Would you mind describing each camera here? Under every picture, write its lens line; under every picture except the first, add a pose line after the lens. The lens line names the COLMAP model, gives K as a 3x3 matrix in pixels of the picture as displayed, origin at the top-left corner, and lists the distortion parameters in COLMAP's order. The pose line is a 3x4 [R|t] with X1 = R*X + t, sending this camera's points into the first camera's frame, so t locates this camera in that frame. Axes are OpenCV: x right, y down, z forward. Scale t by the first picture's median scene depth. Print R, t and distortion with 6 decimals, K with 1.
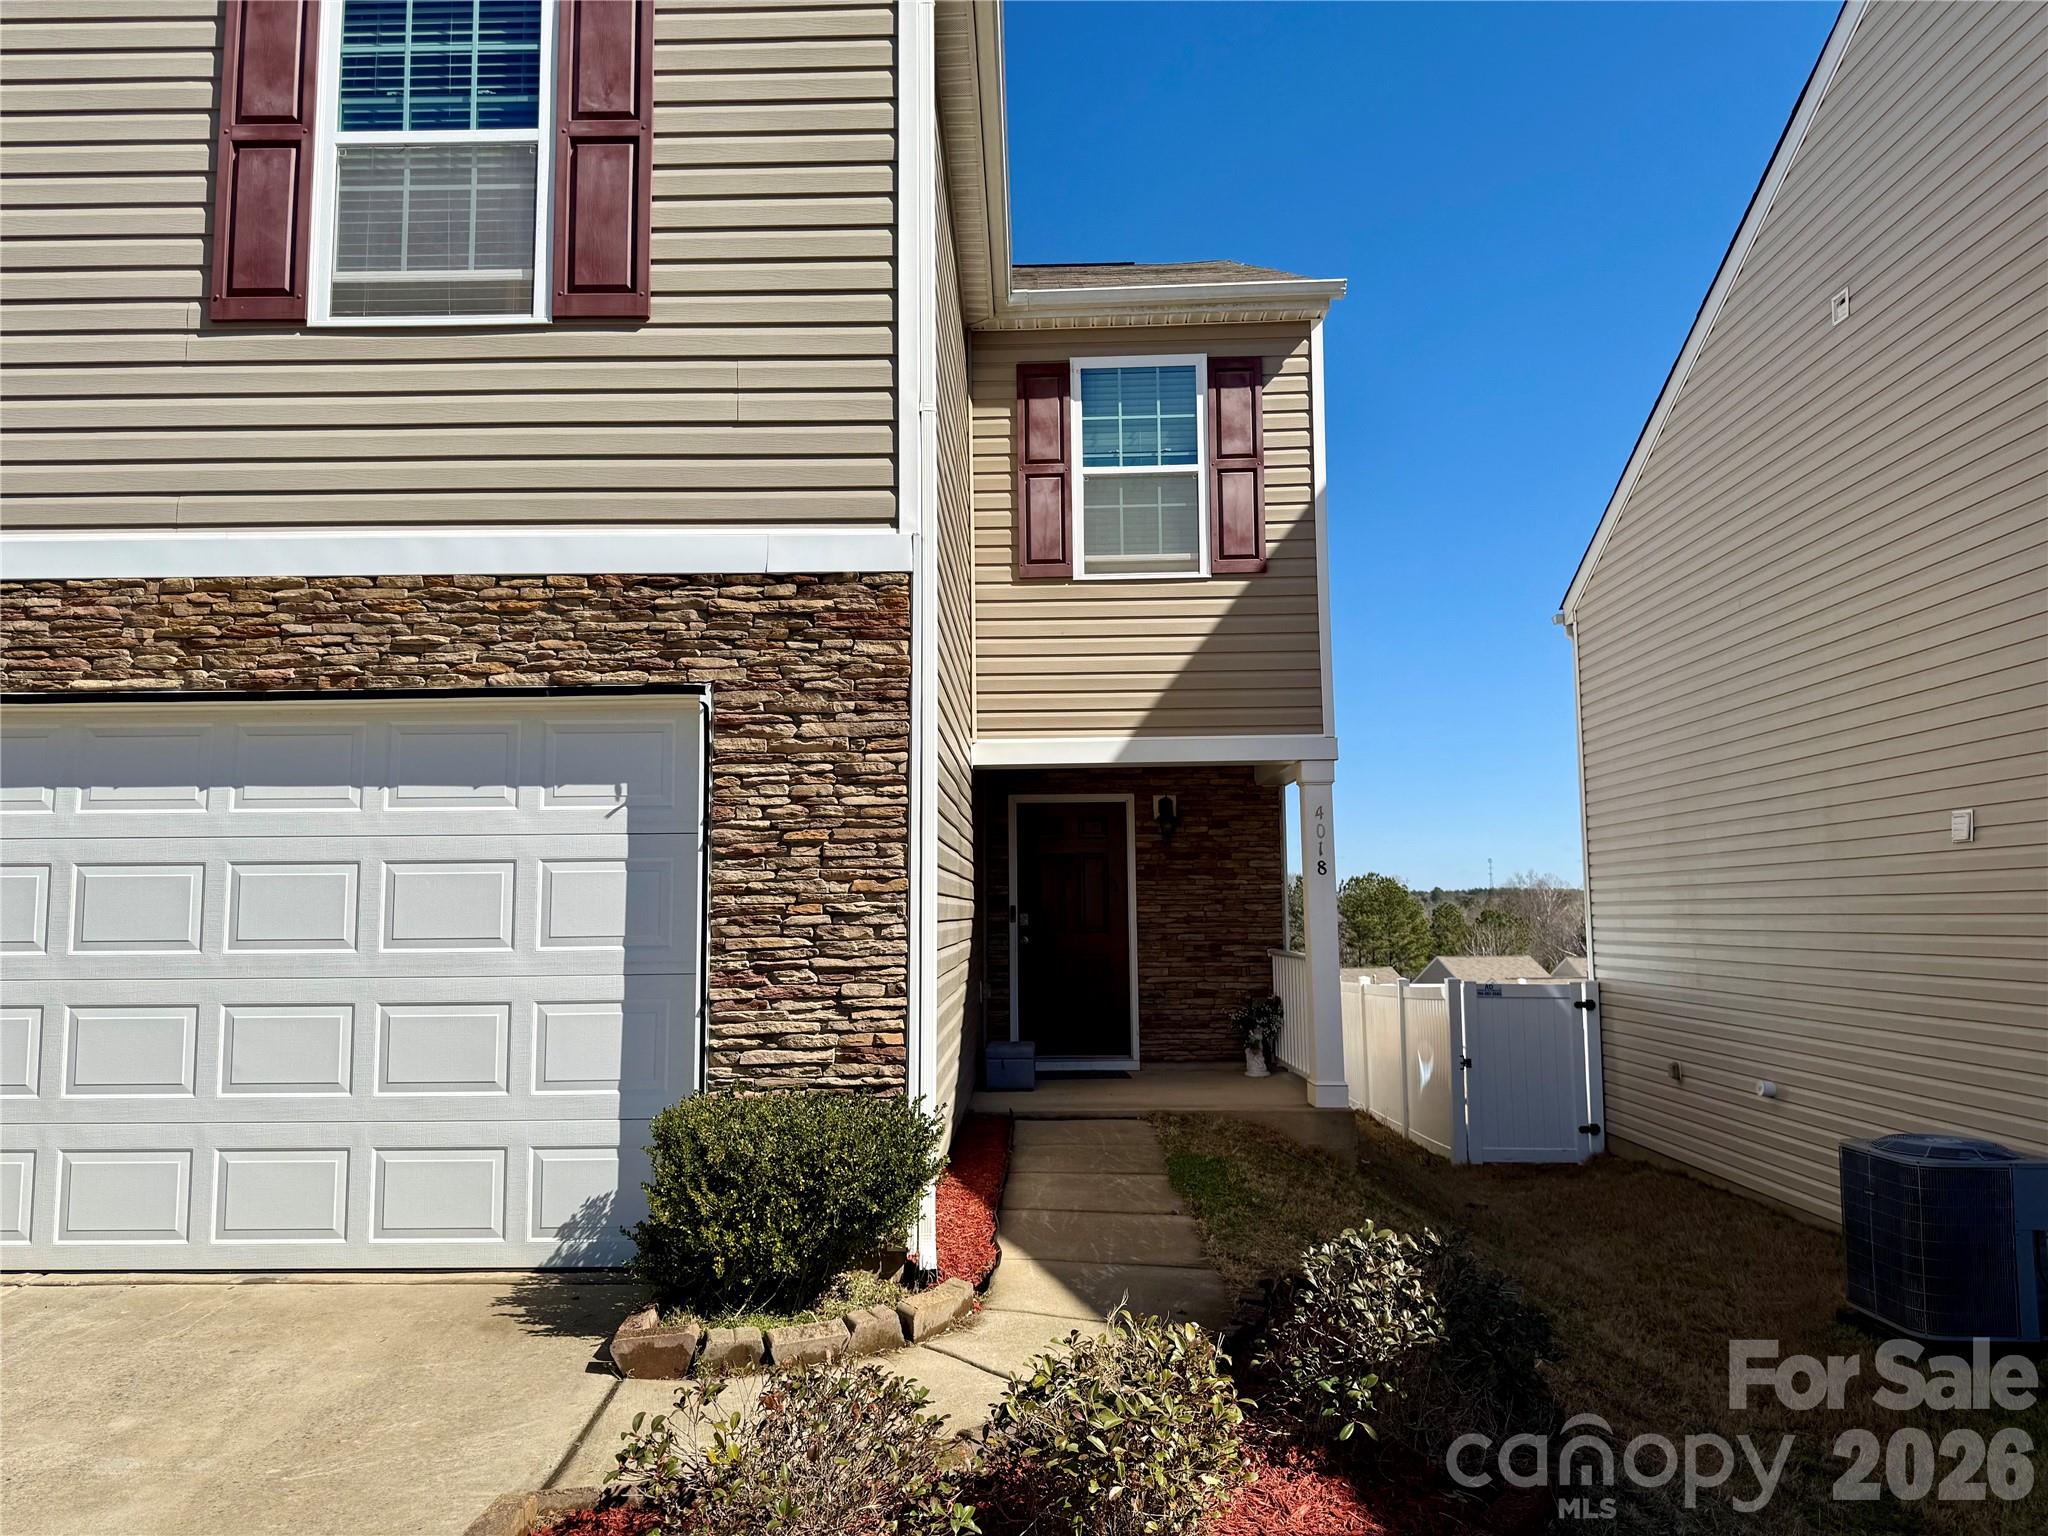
lens RADIAL K [[1429.1, 0, 1024.0], [0, 1429.1, 768.0], [0, 0, 1]] dist [0.108286, -0.161603]
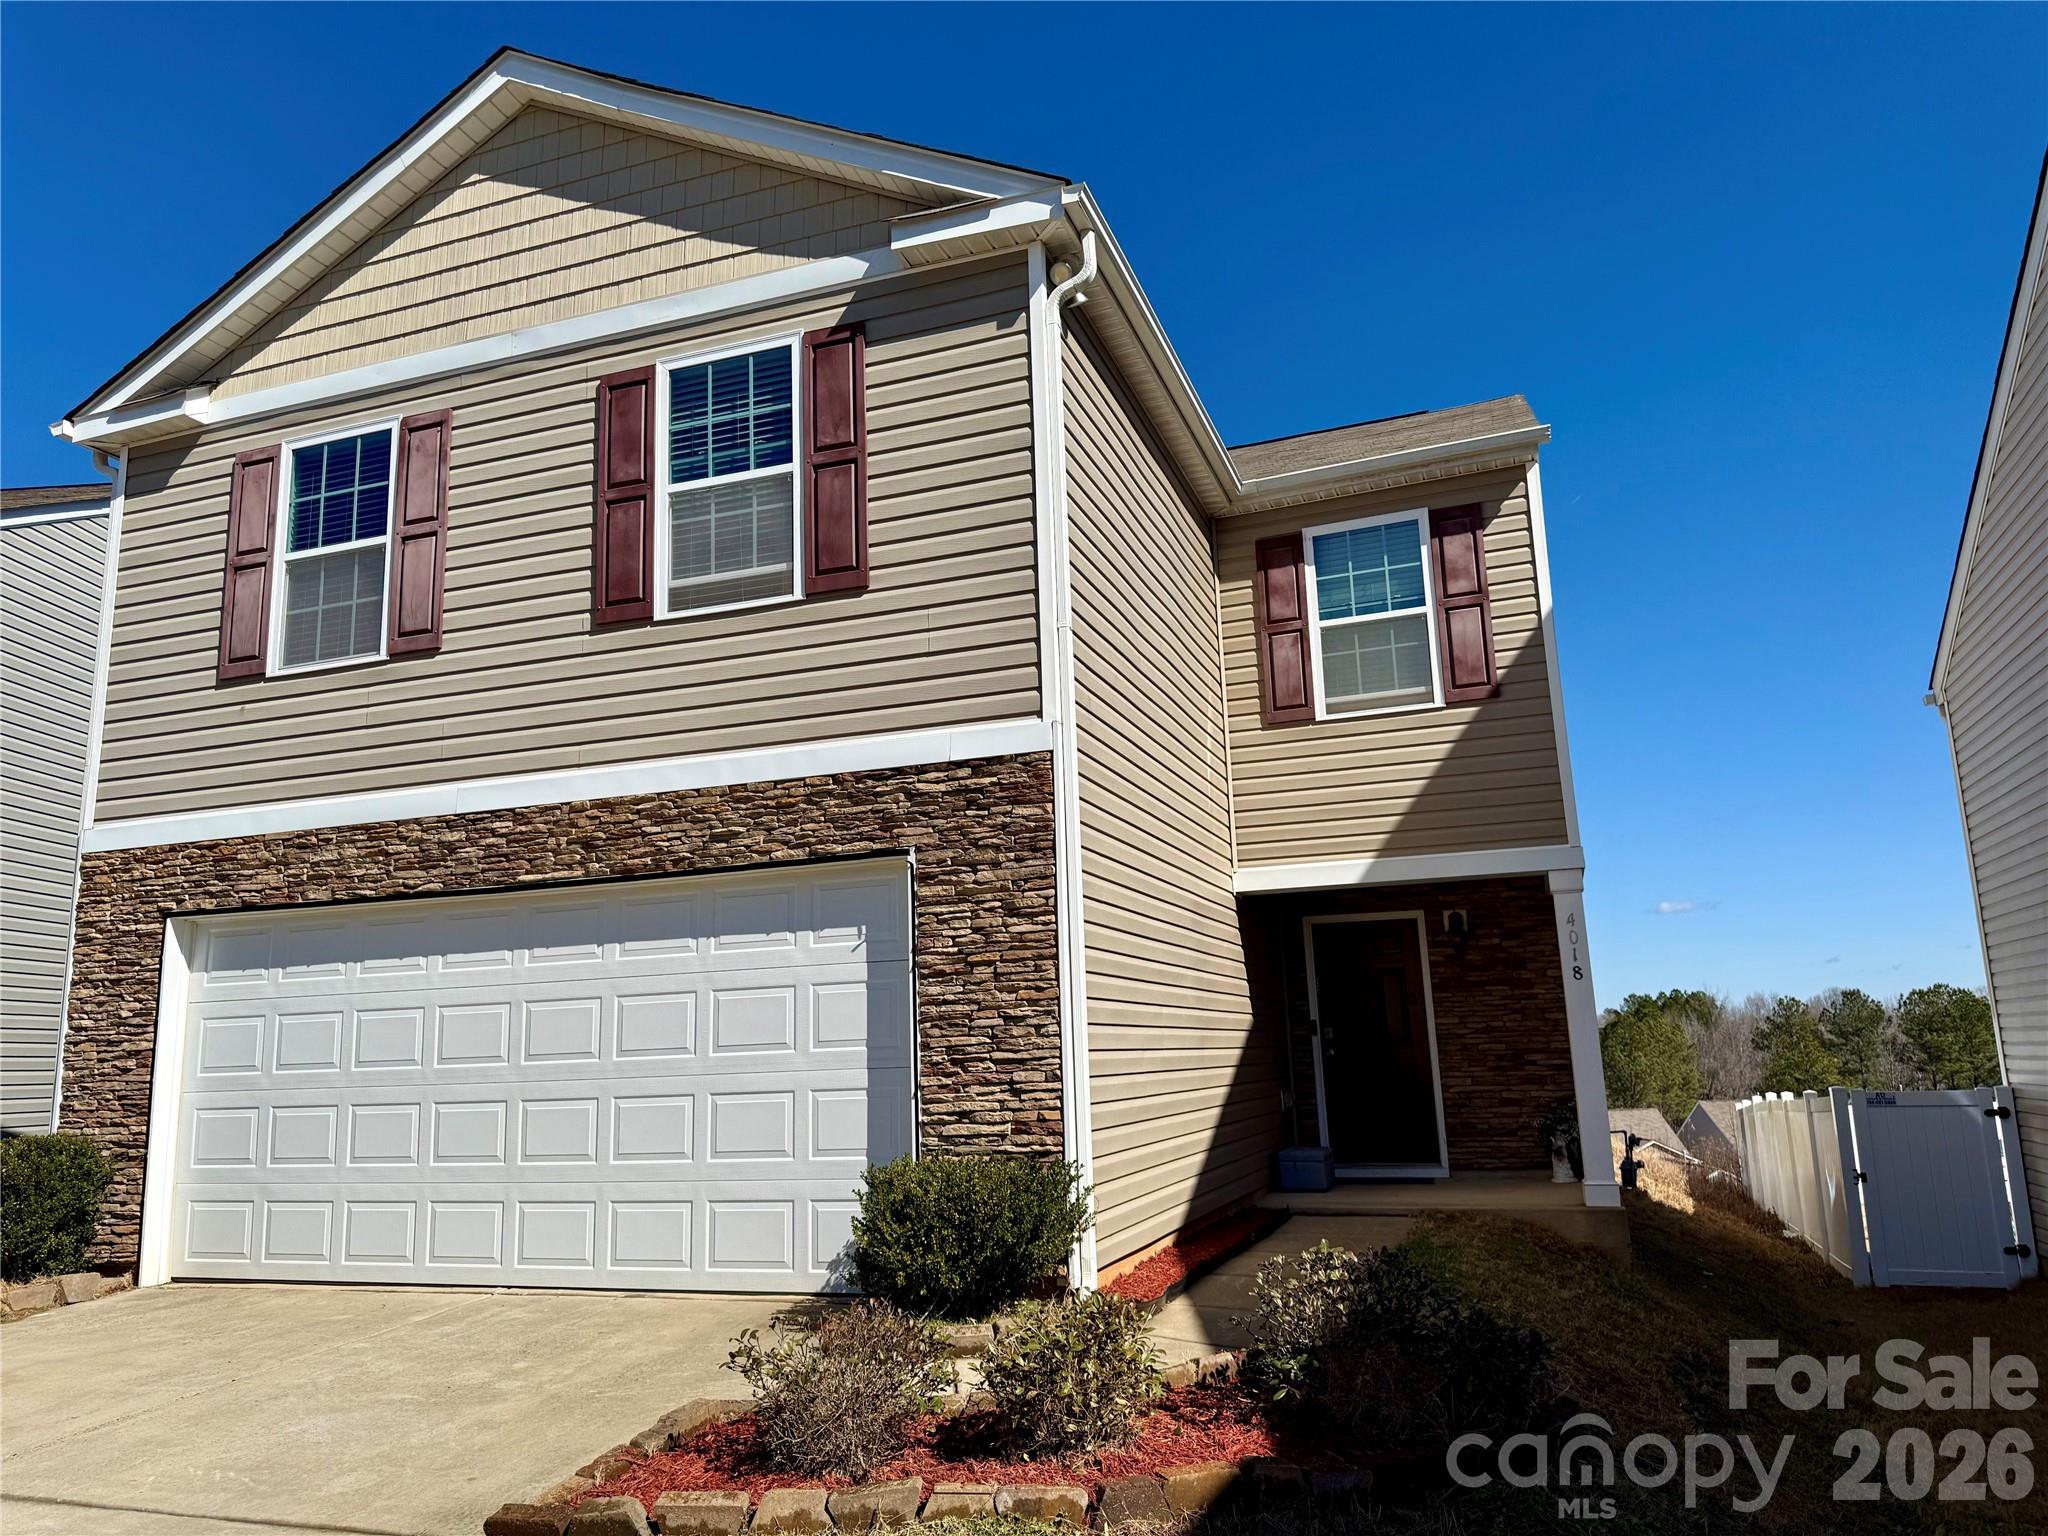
lens RADIAL K [[1424.1, 0, 1024.3], [0, 1424.1, 773.5], [0, 0, 1]] dist [0.136621, -0.224005]
pose [[0.945289, -0.085862, -0.314733, 0.295337], [0.057761, 0.993551, -0.097567, 0.008938], [0.321081, 0.074050, 0.944152, -0.224421]]
